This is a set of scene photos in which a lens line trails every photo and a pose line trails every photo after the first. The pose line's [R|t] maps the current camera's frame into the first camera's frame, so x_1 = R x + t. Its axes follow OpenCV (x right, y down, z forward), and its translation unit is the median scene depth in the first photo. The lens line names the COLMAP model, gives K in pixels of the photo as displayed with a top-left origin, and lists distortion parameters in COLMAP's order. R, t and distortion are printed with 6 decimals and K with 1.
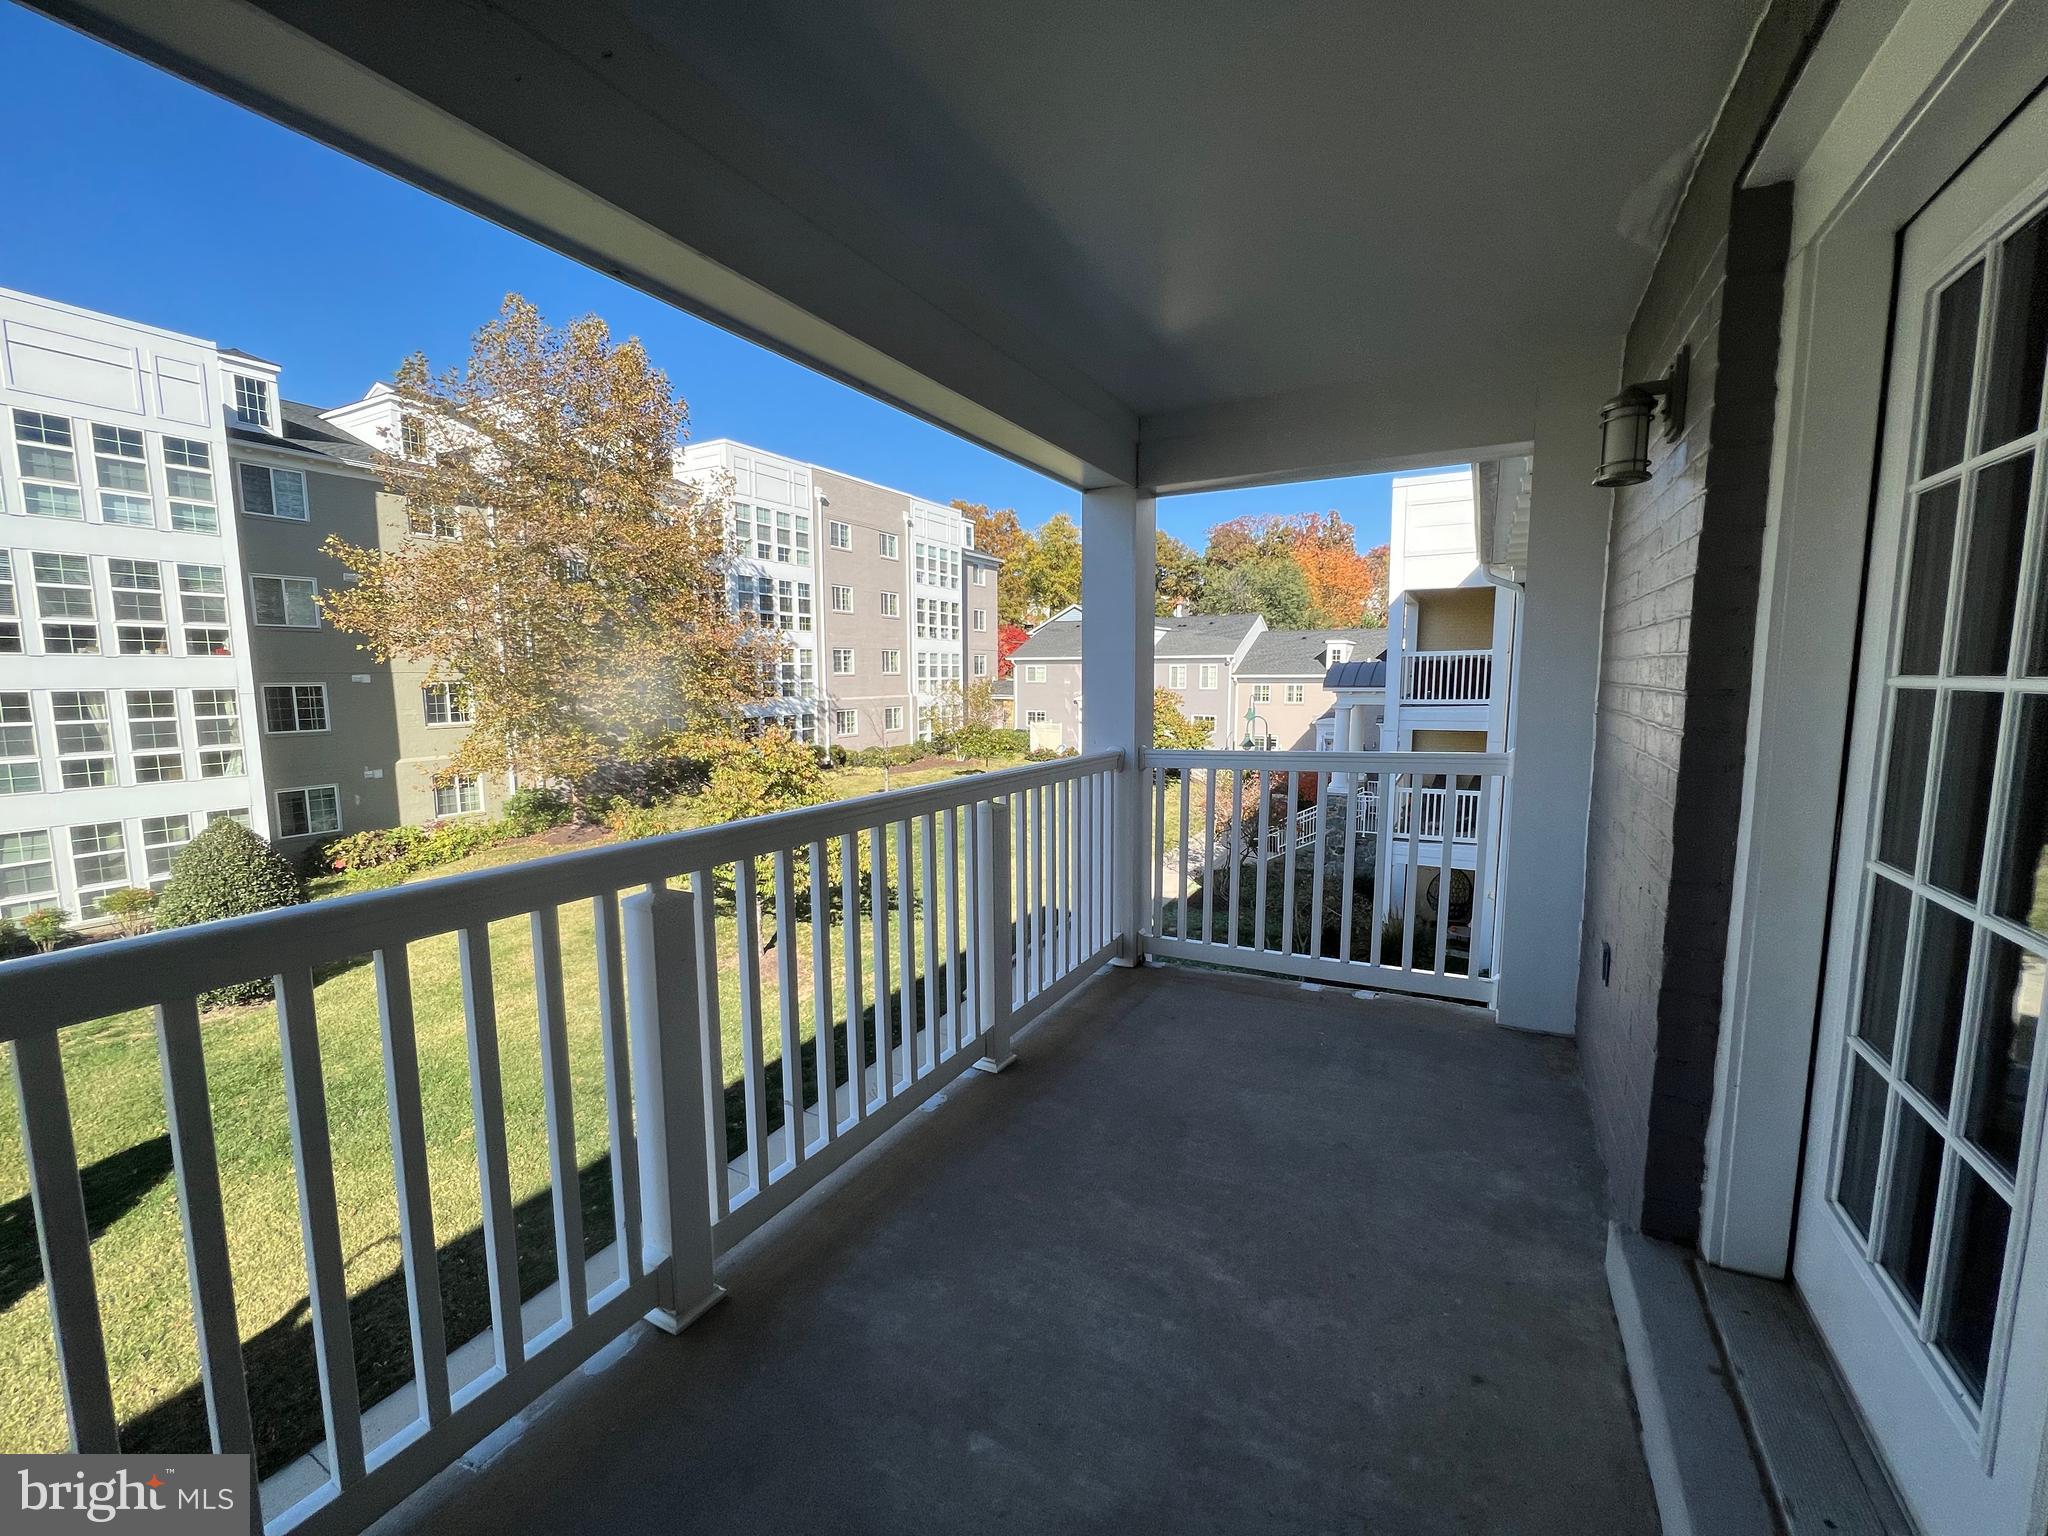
lens RADIAL K [[812.9, 0, 1024.0], [0, 812.9, 768.0], [0, 0, 1]] dist [0.000134, -0.000029]
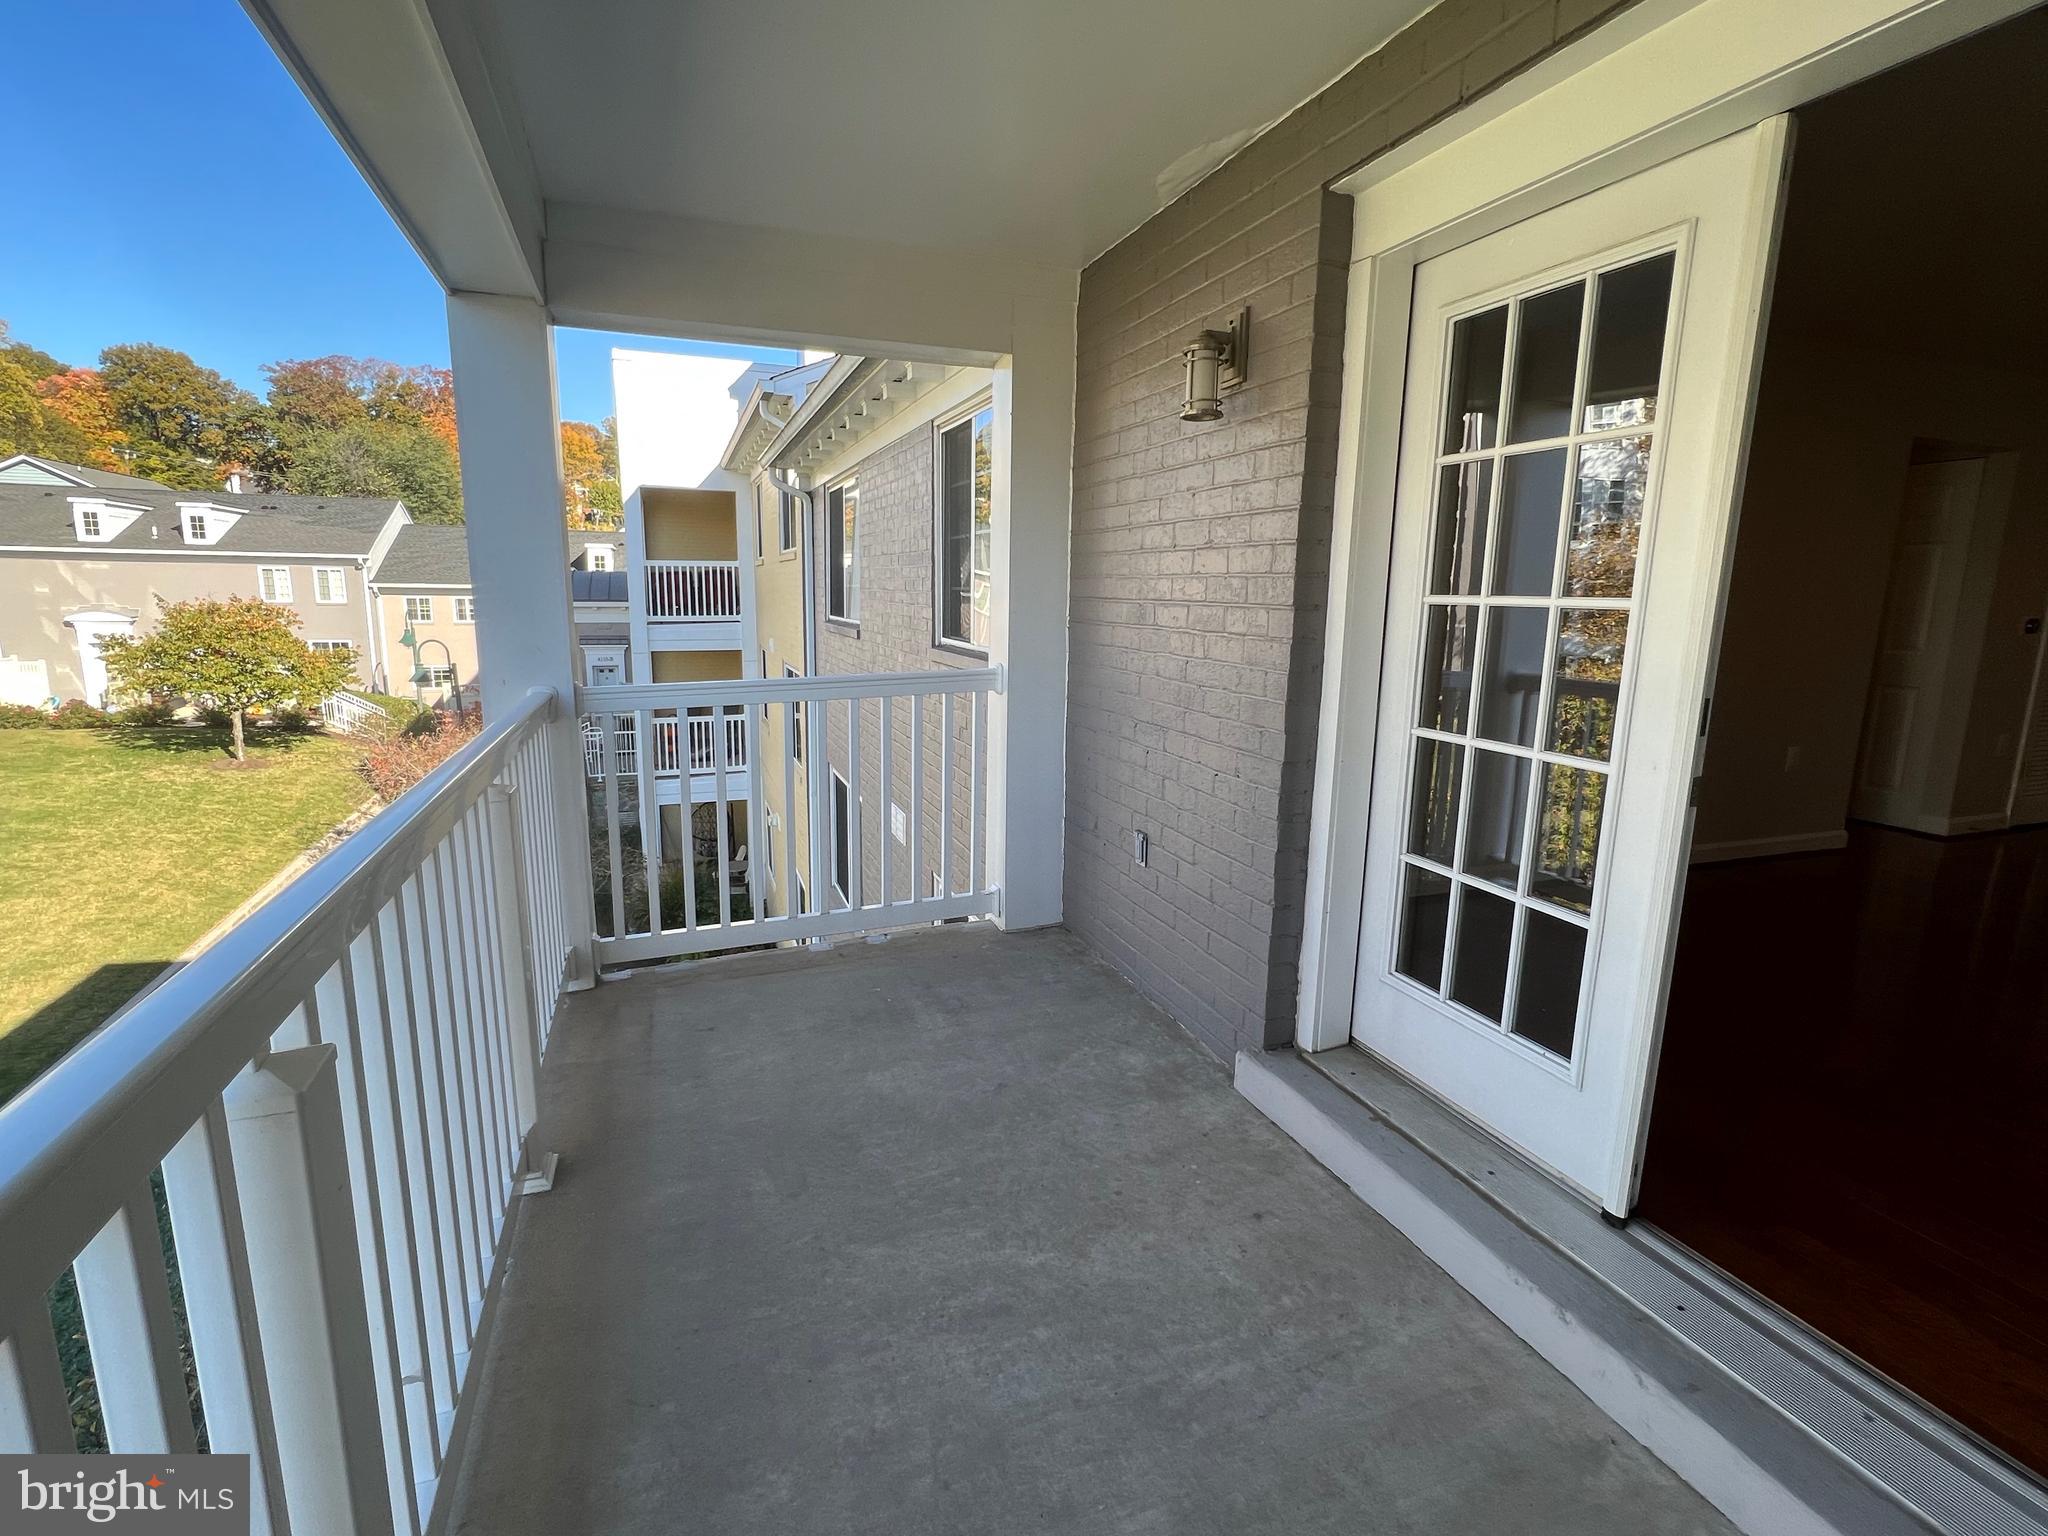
lens RADIAL K [[987.7, 0, 1028.6], [0, 987.7, 701.2], [0, 0, 1]] dist [0.000145, -0.000143]
pose [[0.649395, -0.069848, 0.757237, -0.260883], [0.069694, 0.997049, 0.032201, -0.006928], [-0.757251, 0.031864, 0.652346, 0.139553]]
